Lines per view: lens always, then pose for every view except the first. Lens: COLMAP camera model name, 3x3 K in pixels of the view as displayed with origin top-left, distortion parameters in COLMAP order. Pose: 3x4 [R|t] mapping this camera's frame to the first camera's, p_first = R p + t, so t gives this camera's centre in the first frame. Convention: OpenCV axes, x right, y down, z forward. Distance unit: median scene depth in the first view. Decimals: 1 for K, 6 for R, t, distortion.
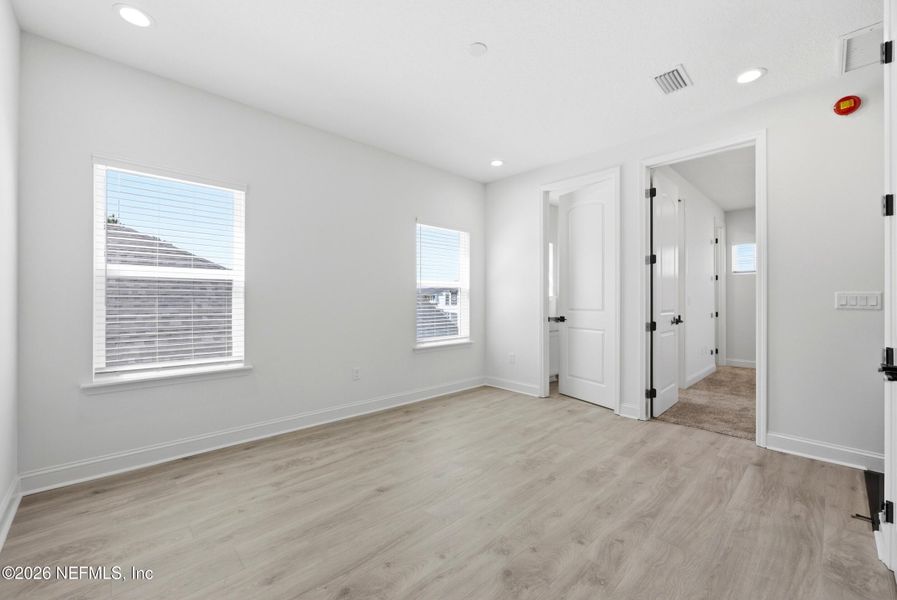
lens RADIAL K [[367.0, 0, 449.6], [0, 367.0, 297.1], [0, 0, 1]] dist [0.001078, 0.000154]
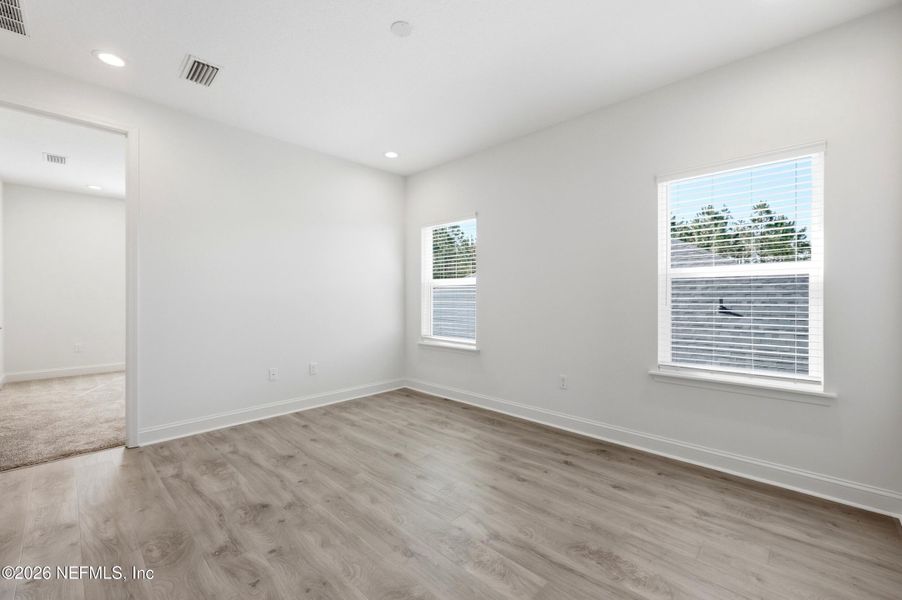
lens RADIAL K [[406.8, 0, 451.0], [0, 406.8, 300.0], [0, 0, 1]] dist [-0.013316, -0.000094]
pose [[0.006276, -0.001135, -0.999980, 0.914174], [-0.002543, 0.999996, -0.001151, 0.030257], [0.999977, 0.002550, 0.006273, 0.964457]]
